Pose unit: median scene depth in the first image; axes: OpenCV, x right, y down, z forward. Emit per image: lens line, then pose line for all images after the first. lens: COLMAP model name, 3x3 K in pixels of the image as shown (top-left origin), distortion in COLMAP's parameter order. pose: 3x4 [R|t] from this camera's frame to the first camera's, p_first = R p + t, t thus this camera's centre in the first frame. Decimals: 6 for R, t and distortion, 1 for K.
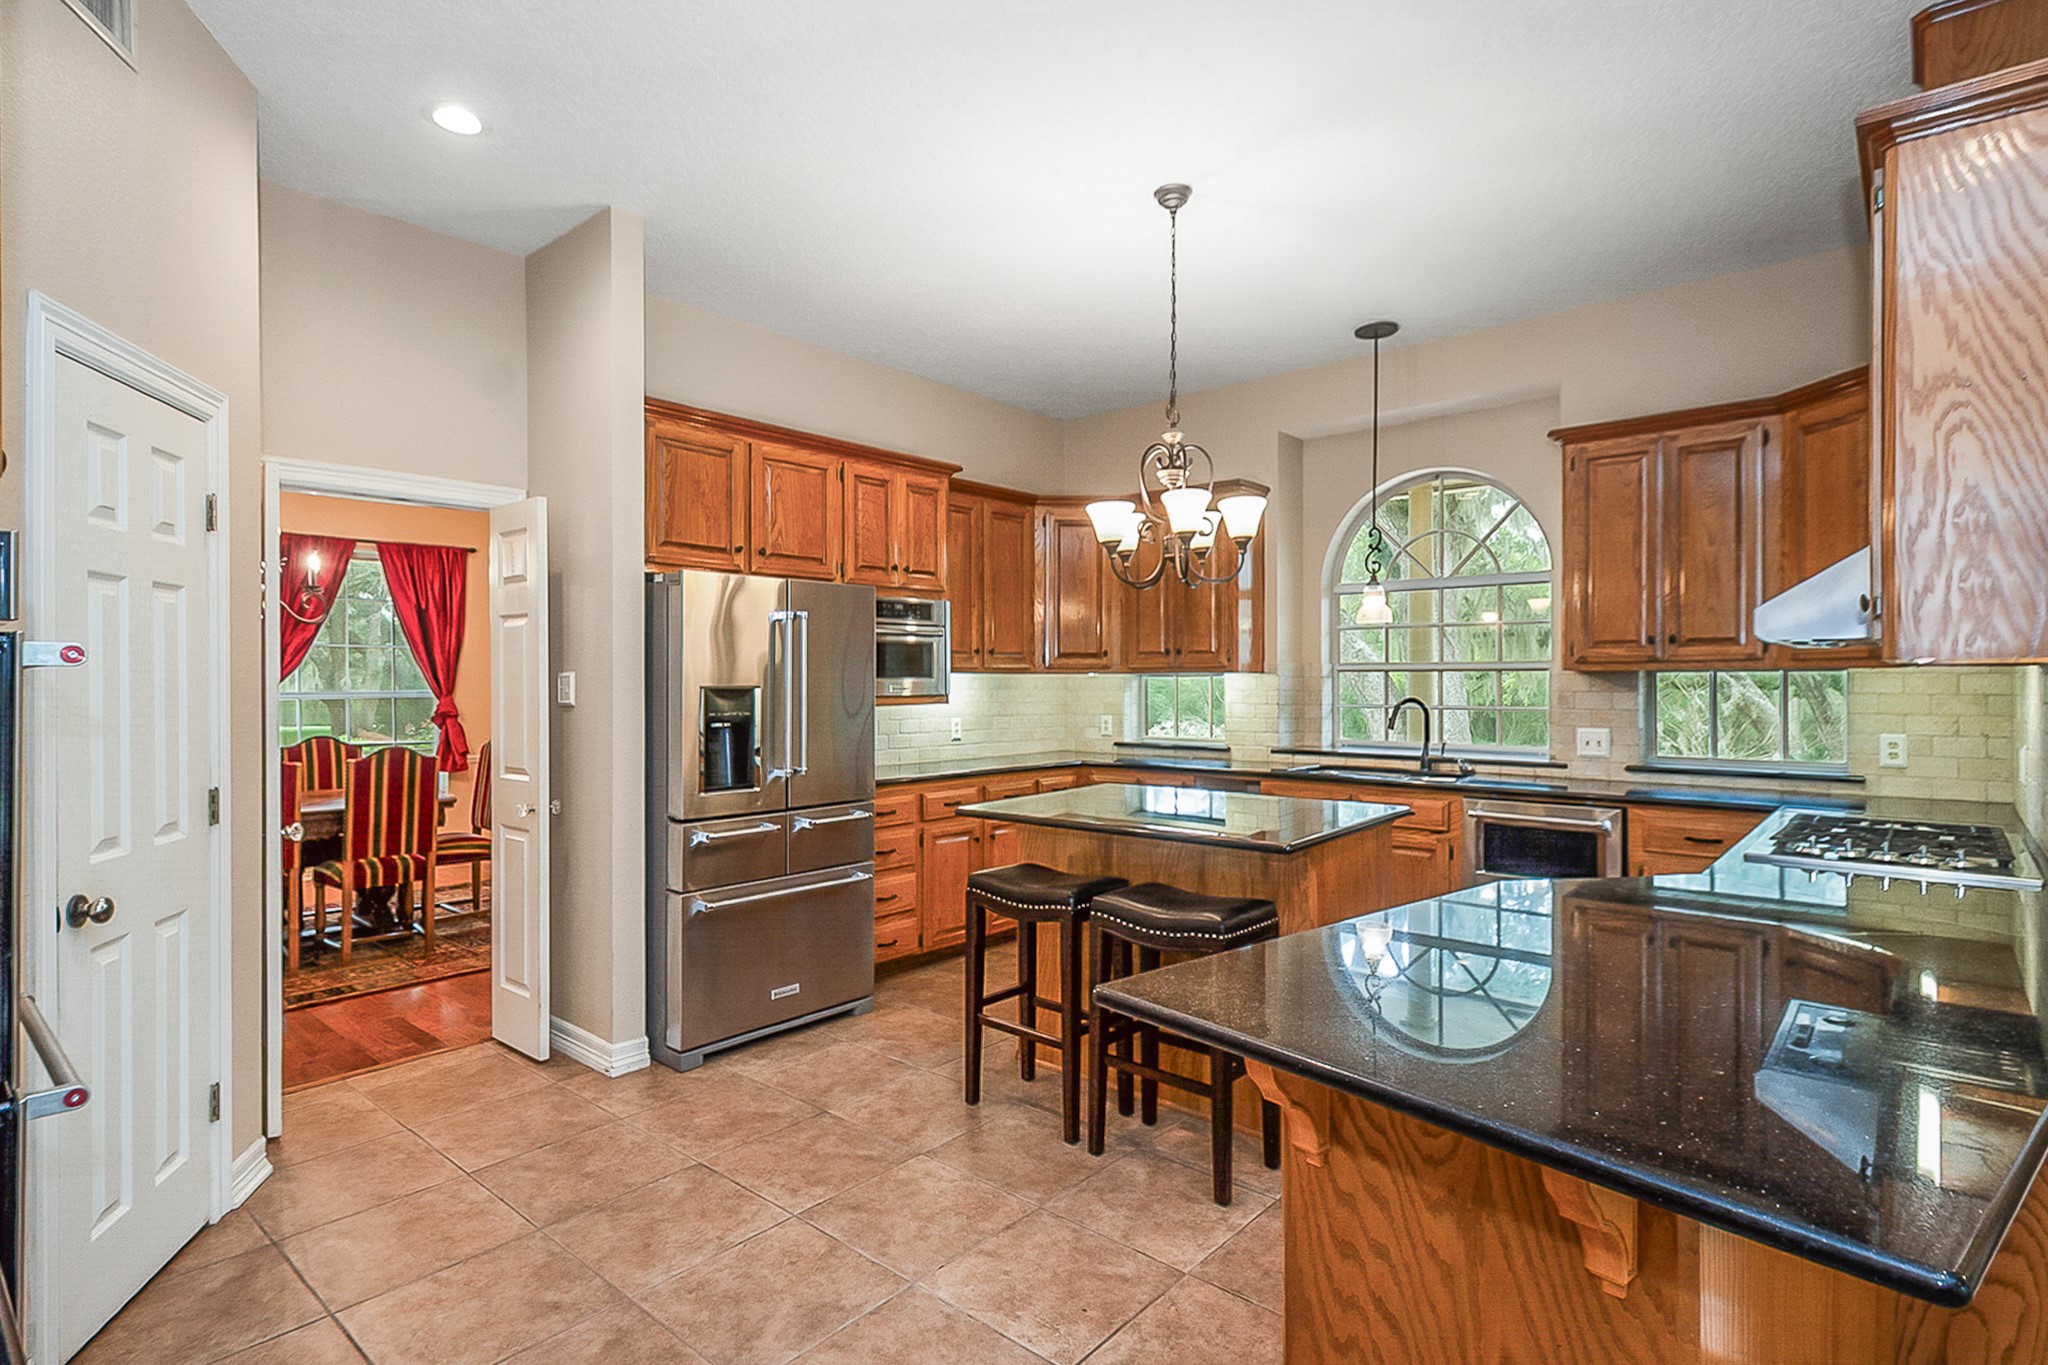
lens RADIAL K [[1028.1, 0, 1025.2], [0, 1028.1, 683.0], [0, 0, 1]] dist [0.022953, 0.000317]
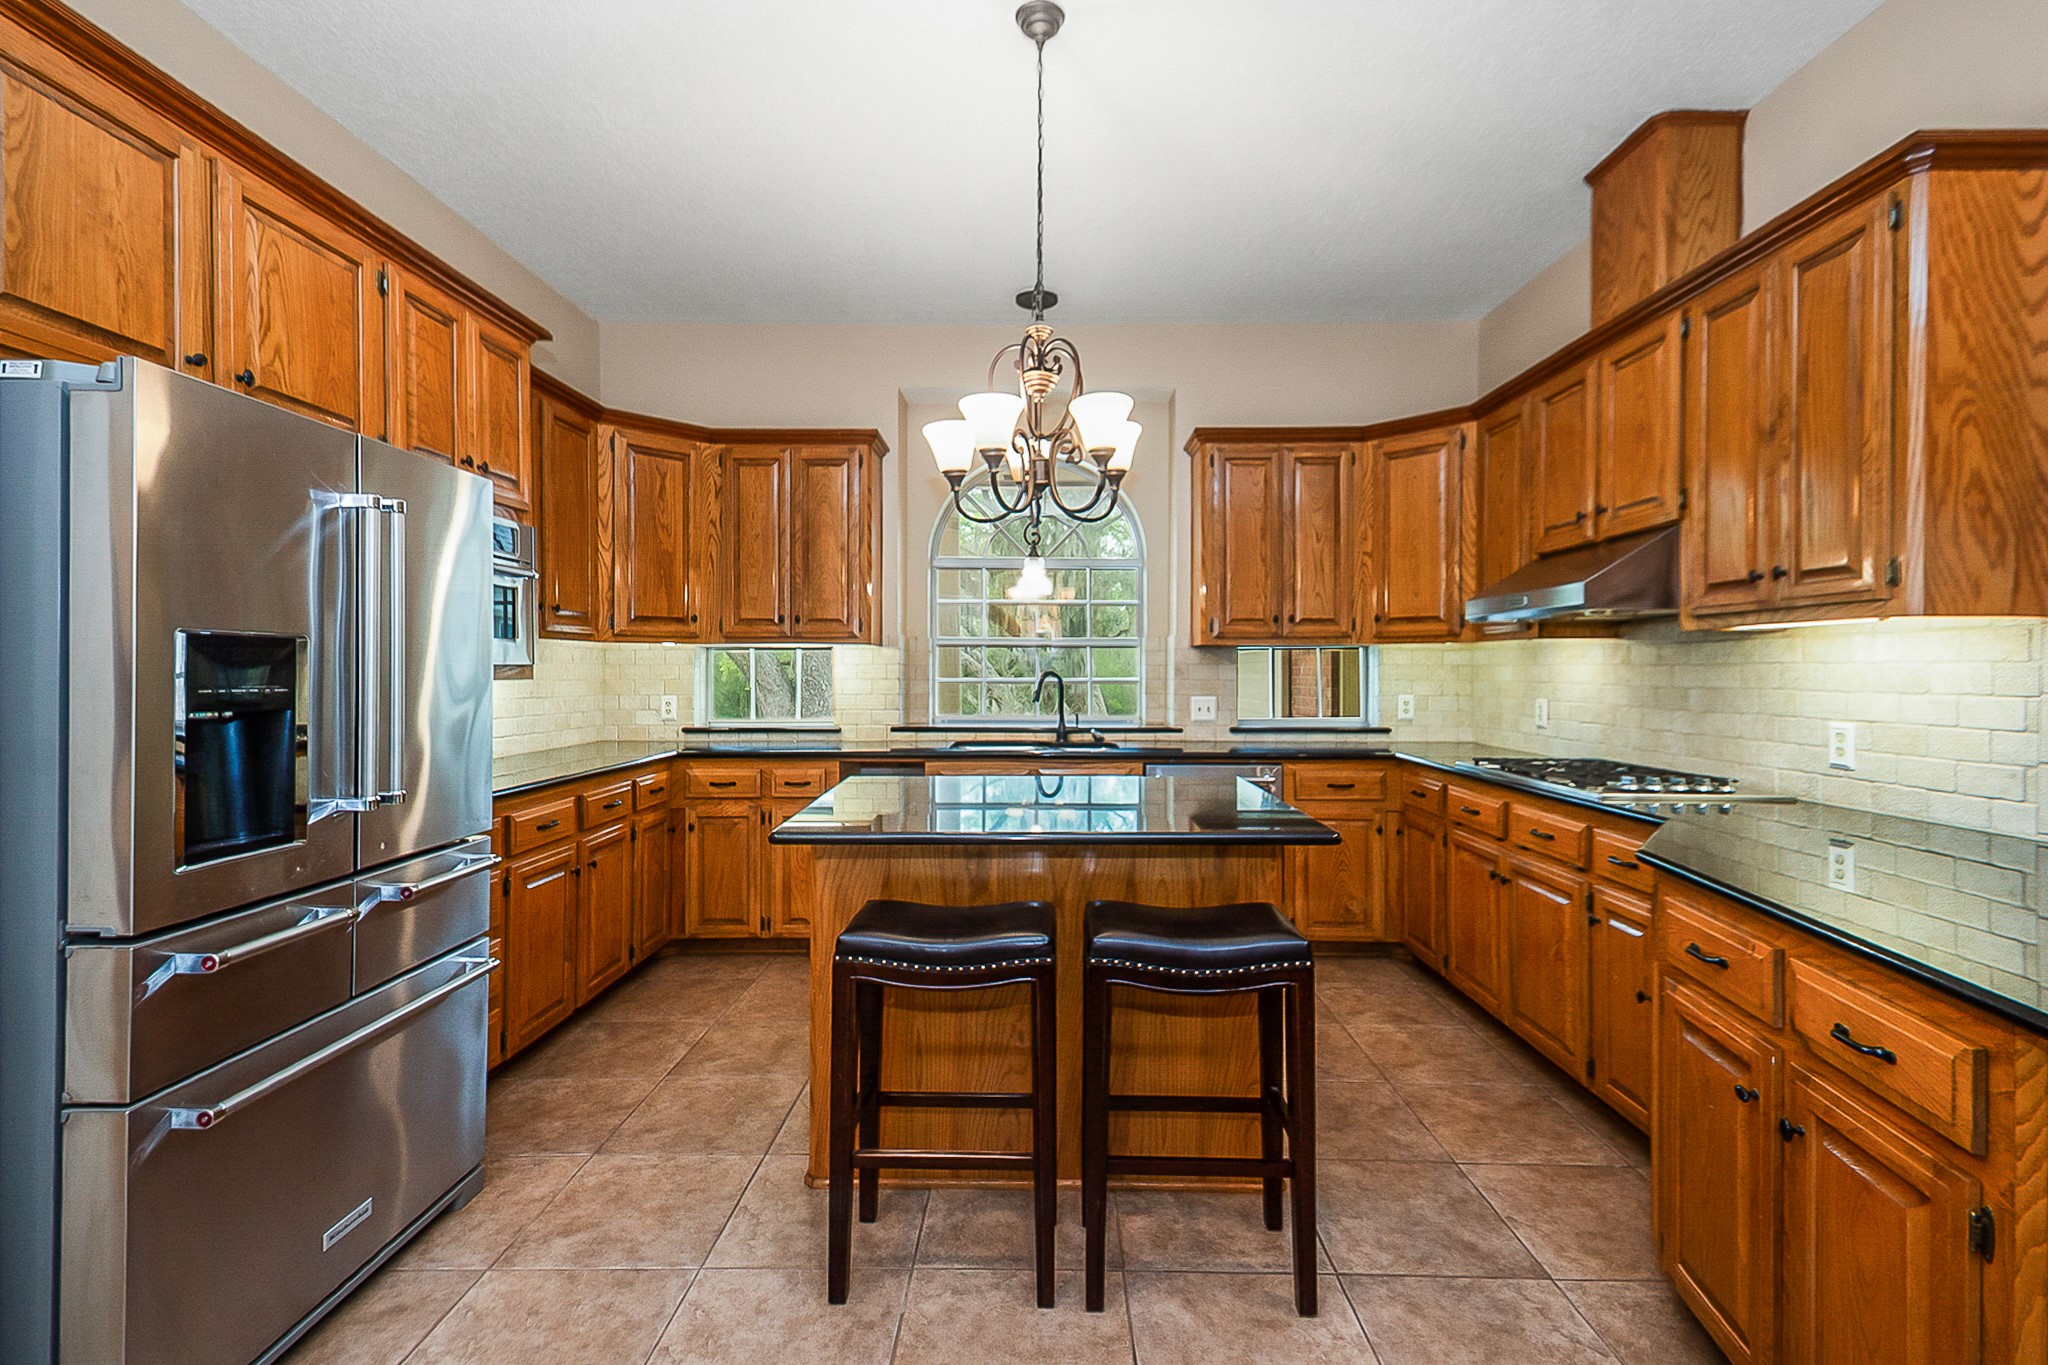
lens RADIAL K [[886.6, 0, 1030.2], [0, 886.6, 673.7], [0, 0, 1]] dist [0.006893, -0.000875]
pose [[0.755156, 0.001128, 0.655544, -0.259355], [-0.002228, 0.999997, 0.000846, 0.019693], [-0.655541, -0.002100, 0.755157, 0.420323]]
